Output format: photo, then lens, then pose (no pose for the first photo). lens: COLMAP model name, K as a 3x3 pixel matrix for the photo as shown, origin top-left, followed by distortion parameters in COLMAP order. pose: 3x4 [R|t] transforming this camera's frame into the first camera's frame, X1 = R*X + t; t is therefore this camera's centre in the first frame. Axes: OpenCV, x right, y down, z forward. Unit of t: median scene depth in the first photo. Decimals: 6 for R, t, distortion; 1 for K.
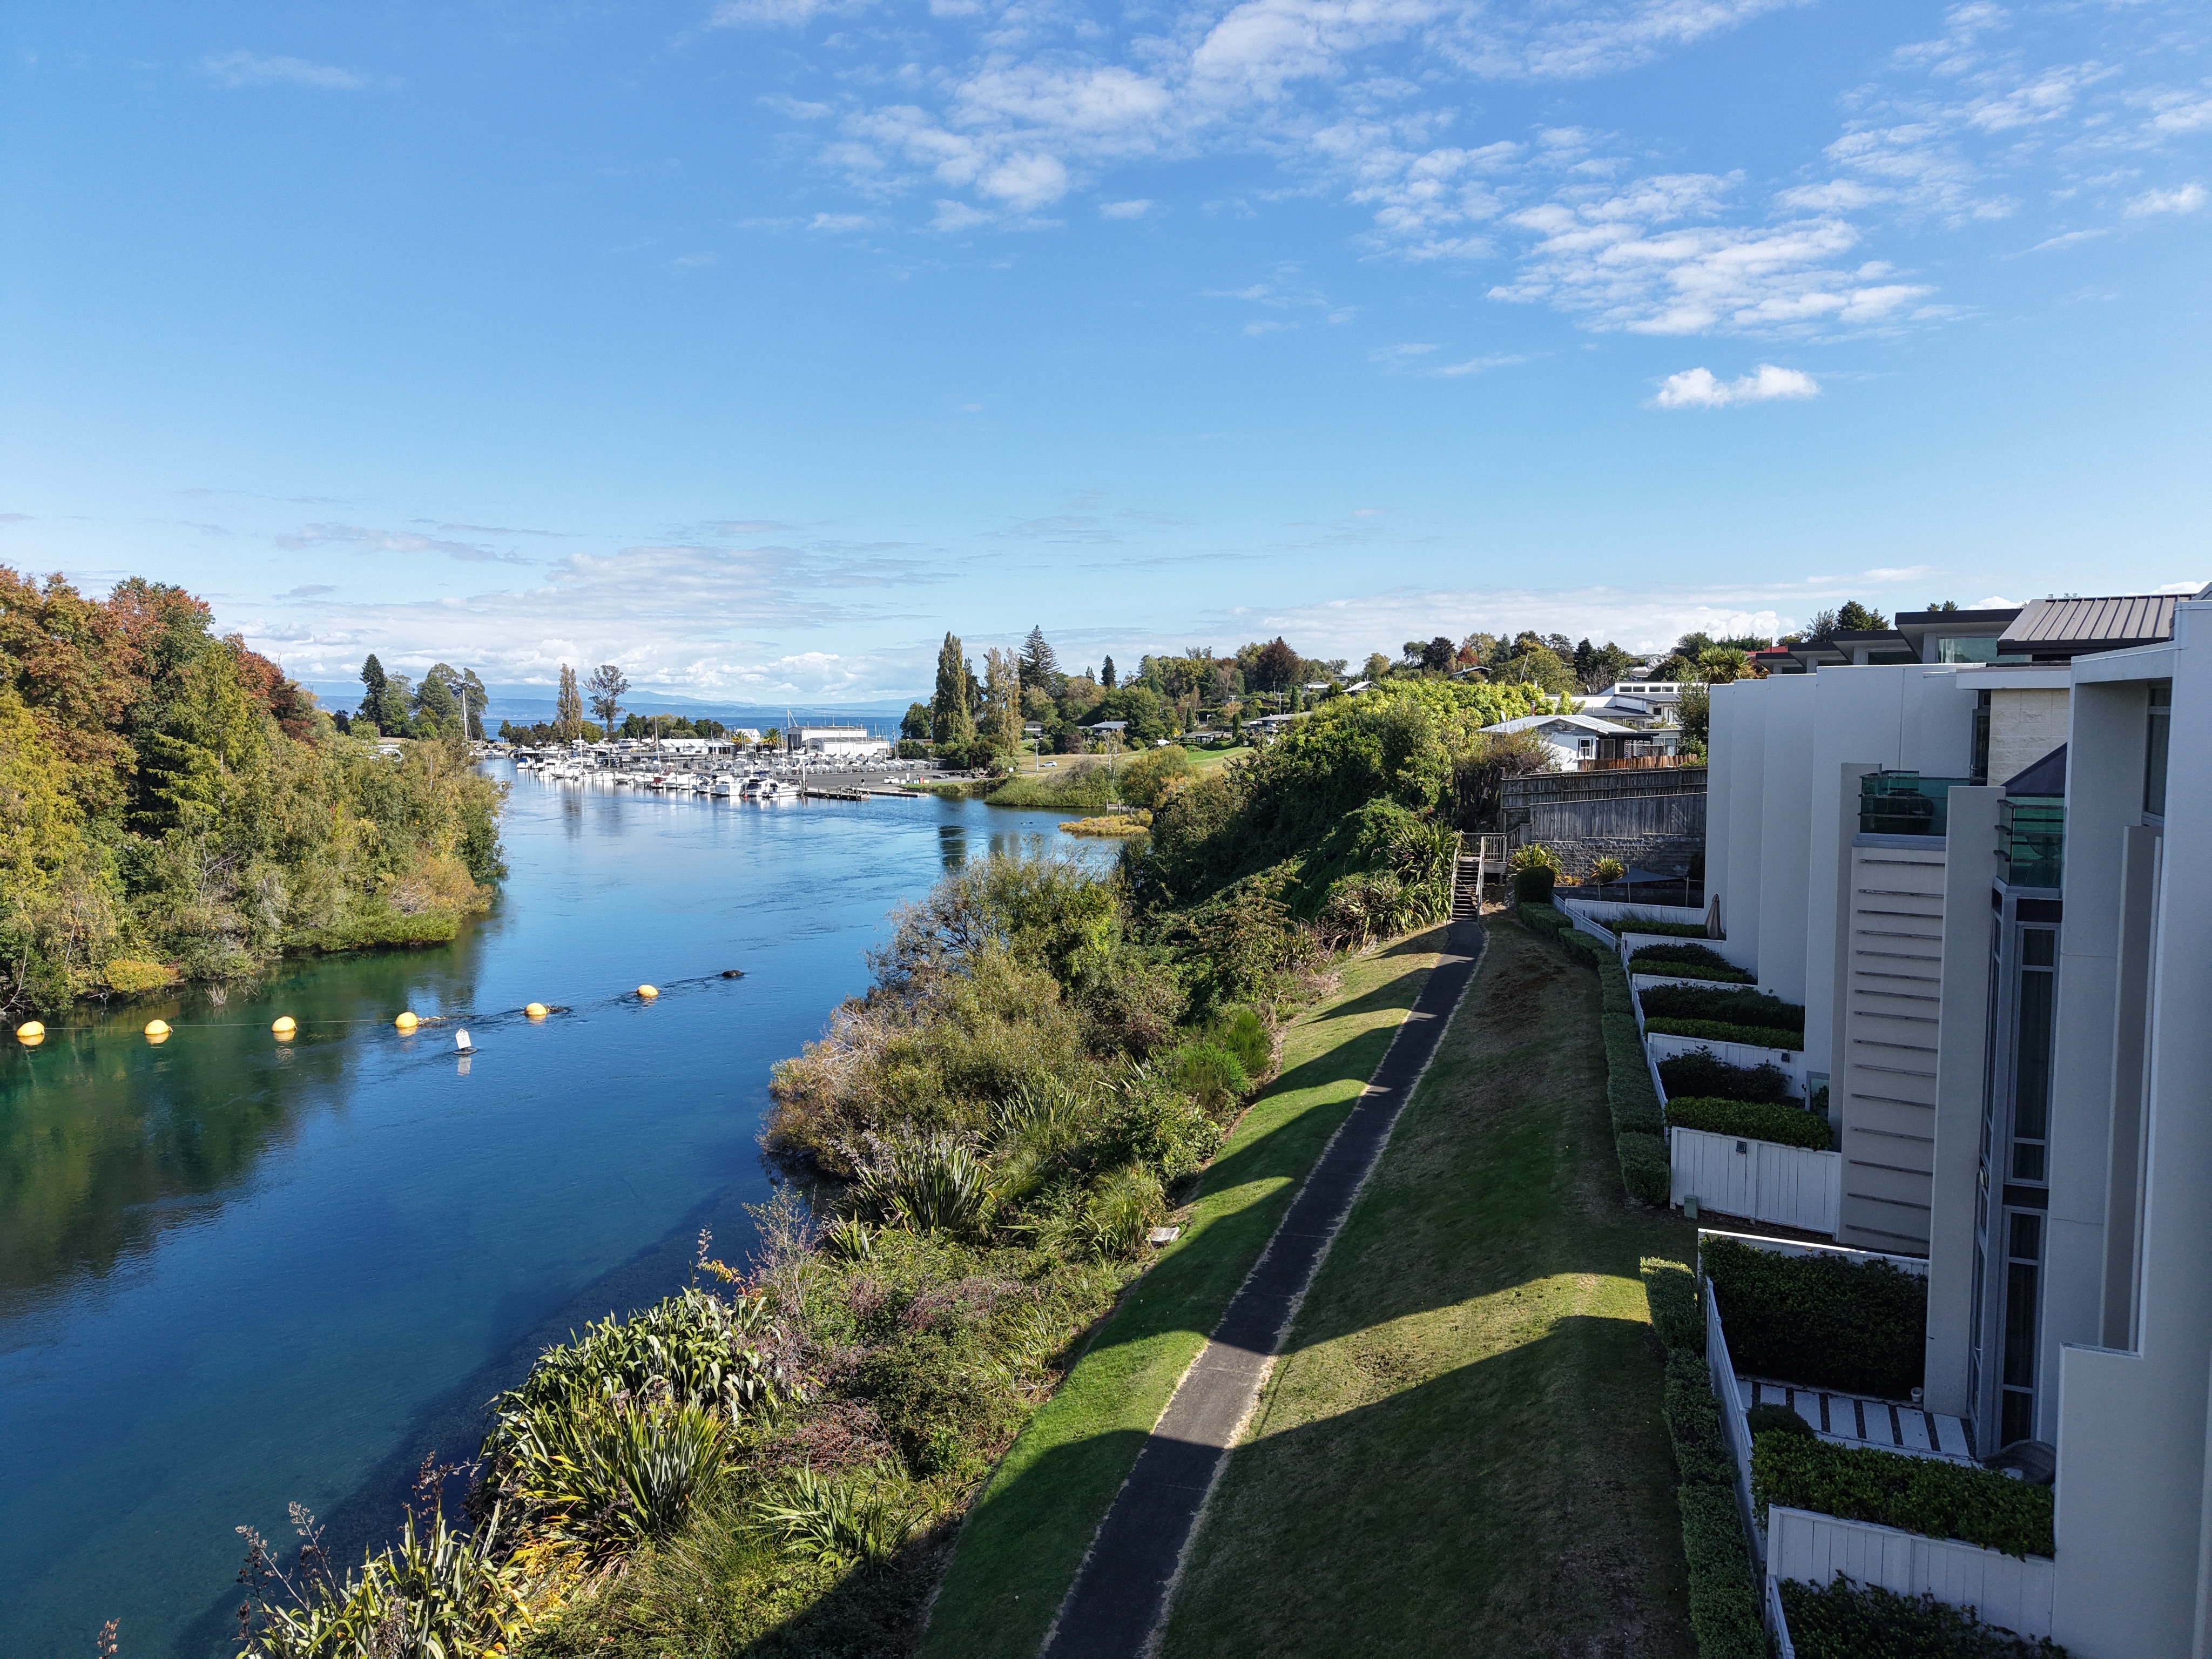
lens RADIAL K [[1515.1, 0, 1119.6], [0, 1515.1, 805.8], [0, 0, 1]] dist [0.032128, -0.013596]
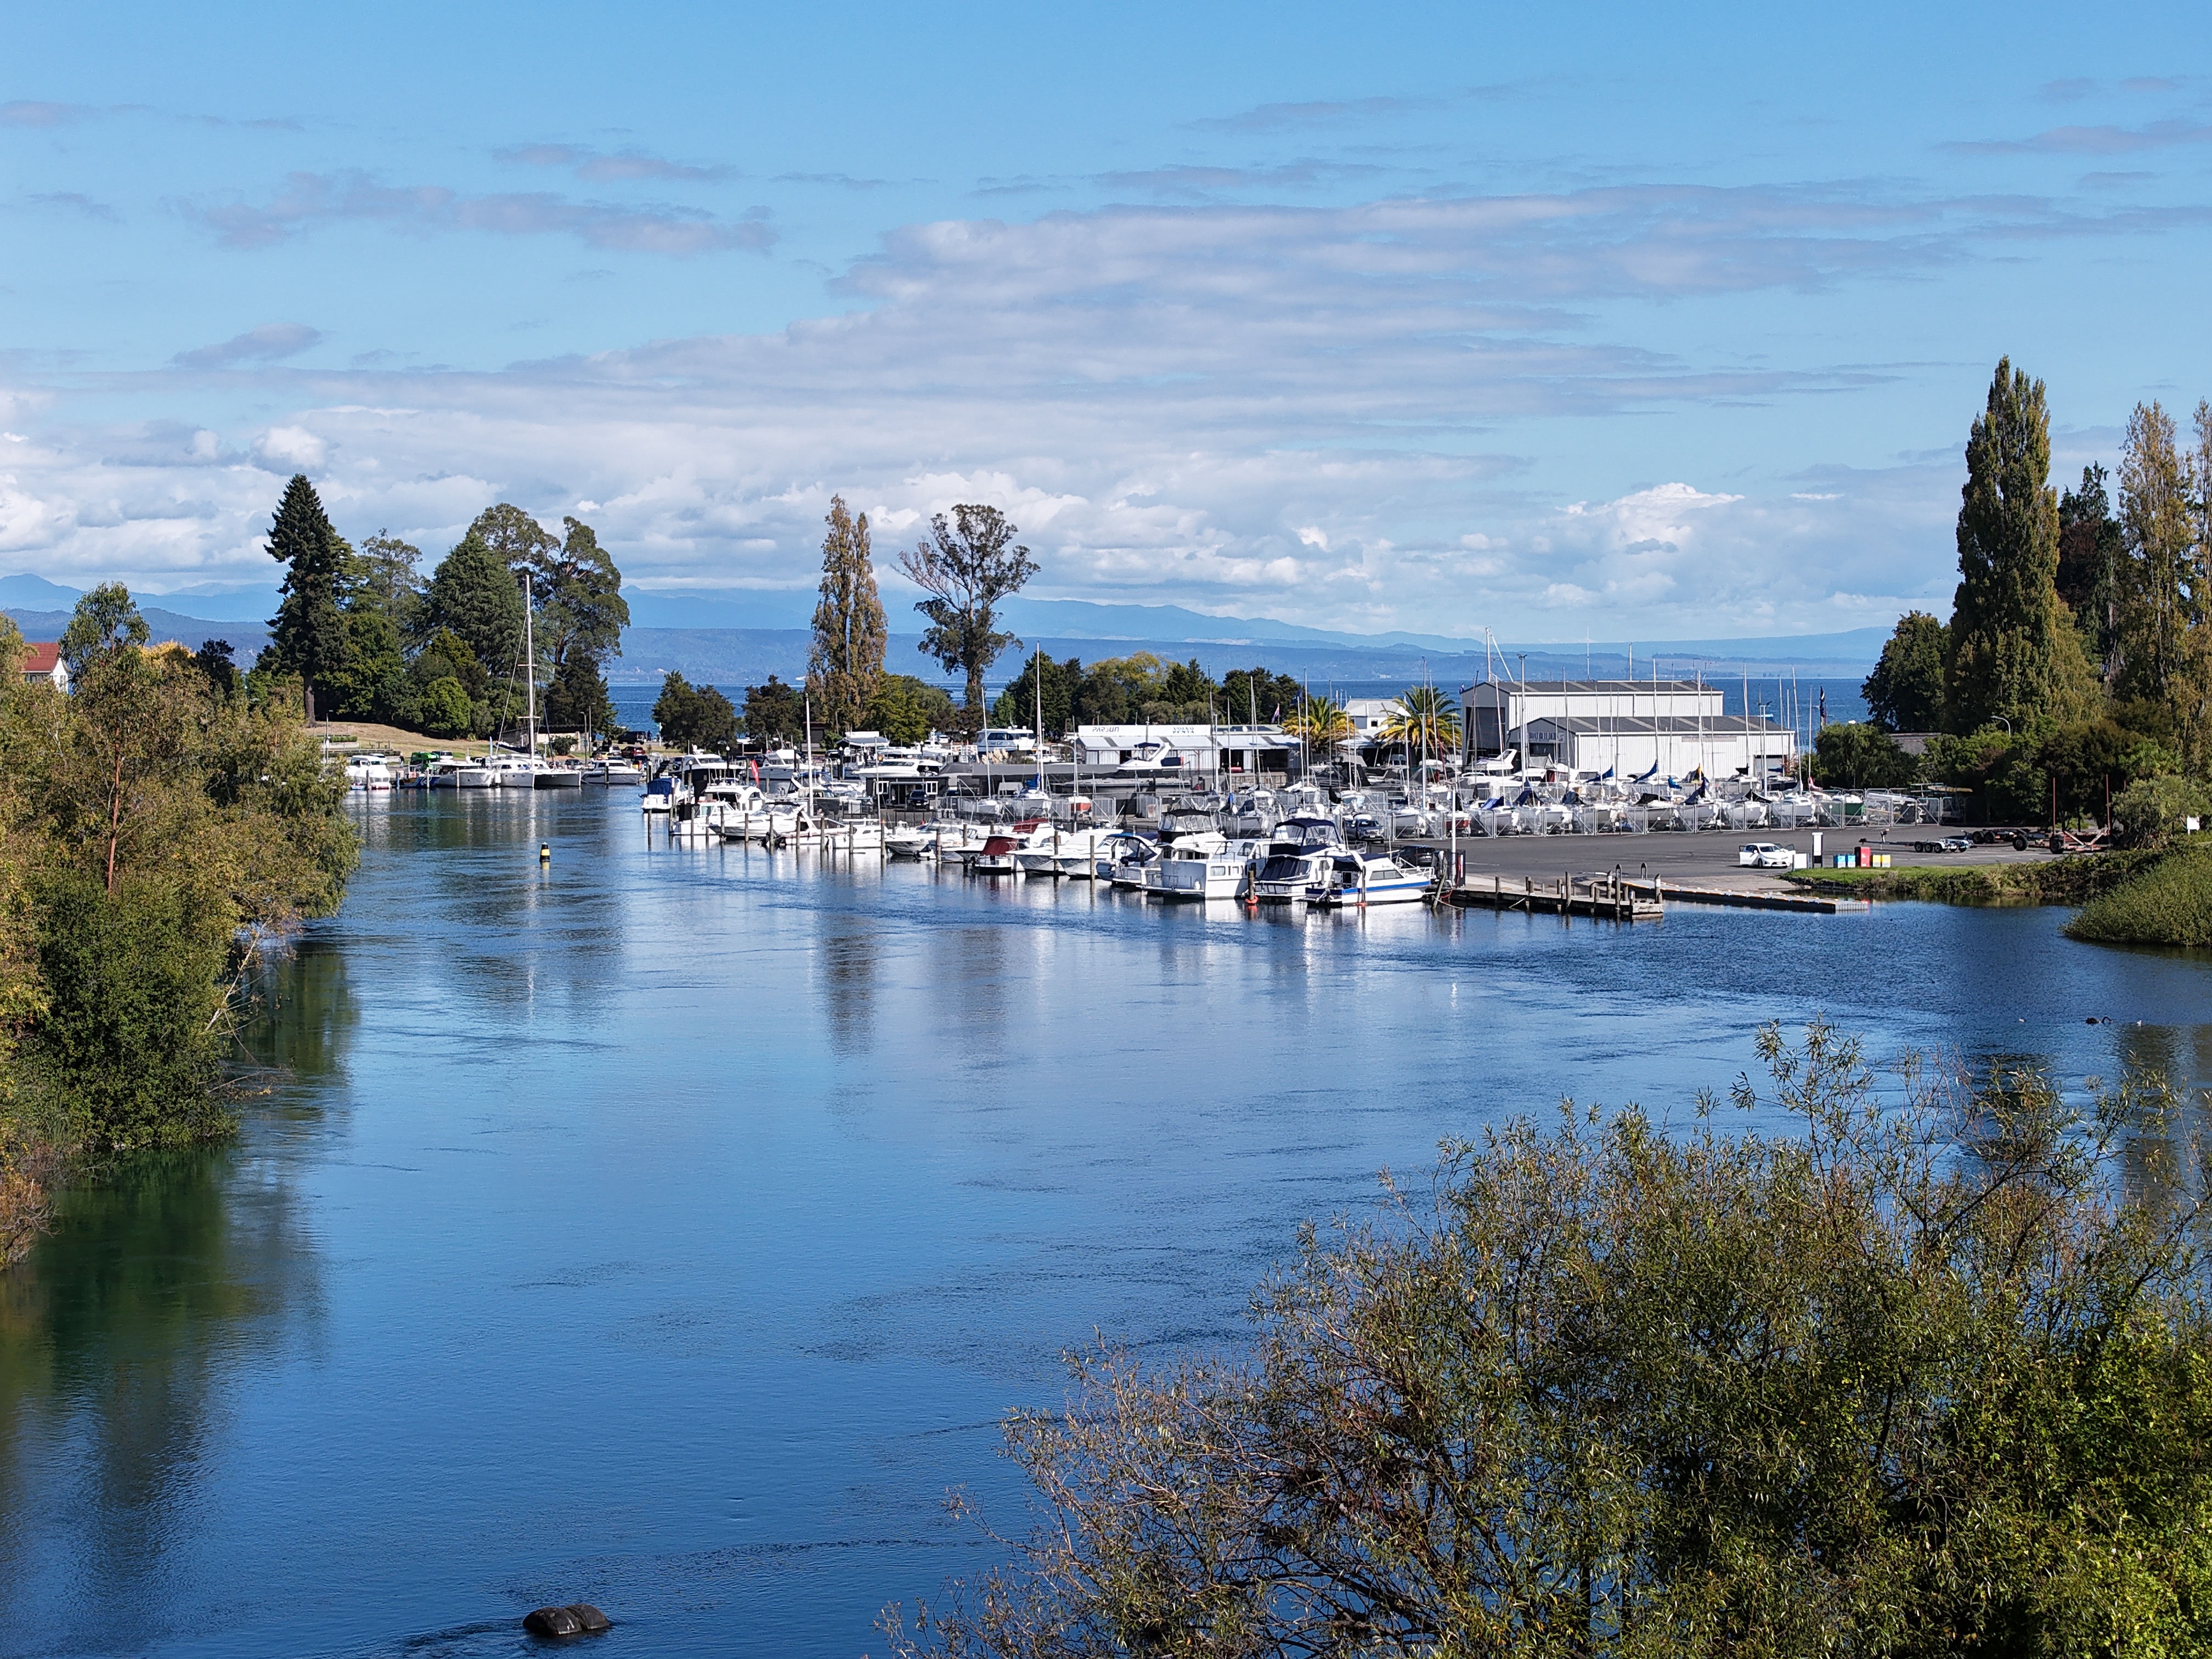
lens RADIAL K [[4776.9, 0, 1119.2], [0, 4776.9, 822.3], [0, 0, 1]] dist [-0.158248, 0.000000]
pose [[0.951690, 0.008822, -0.306934, 0.007105], [-0.017880, 0.999483, -0.026712, 0.002337], [0.306539, 0.030910, 0.951356, 0.076592]]
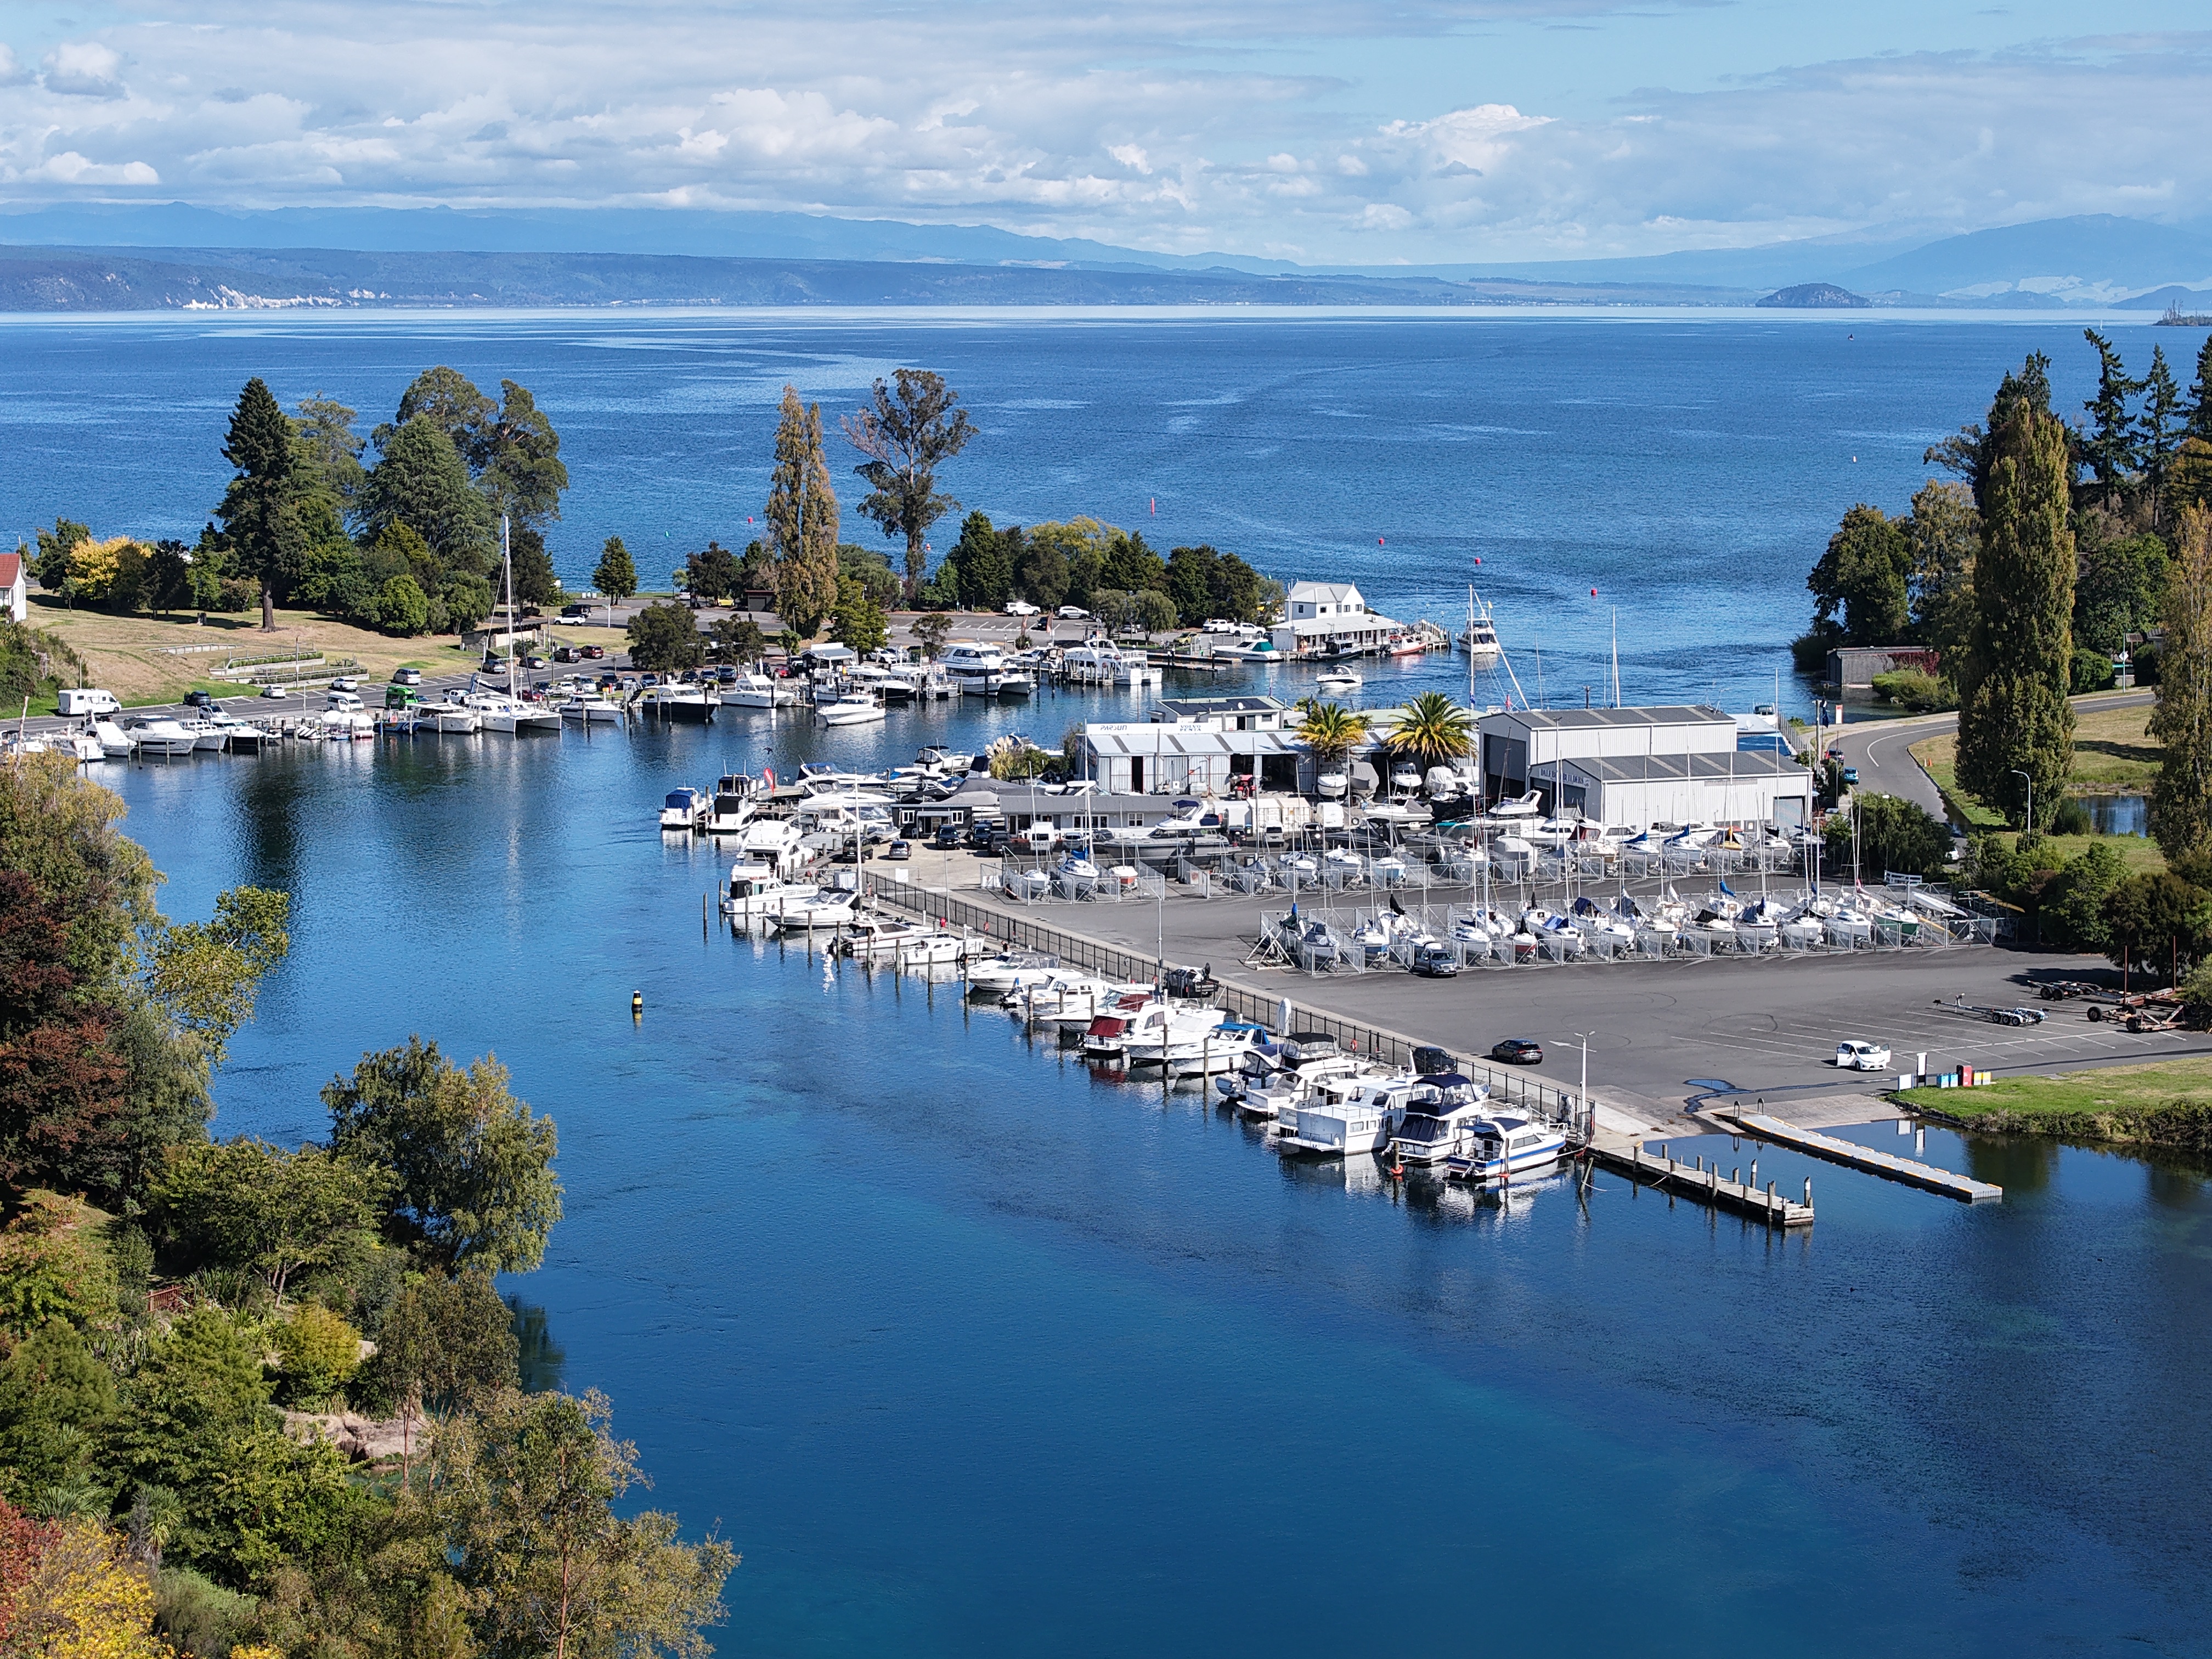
lens RADIAL K [[4776.9, 0, 1094.2], [0, 4776.9, 843.0], [0, 0, 1]] dist [-0.158248, 0.000000]
pose [[0.961800, 0.033751, -0.271665, -0.032811], [-0.018440, 0.998104, 0.058718, -0.080520], [0.273131, -0.051466, 0.960599, 0.055102]]
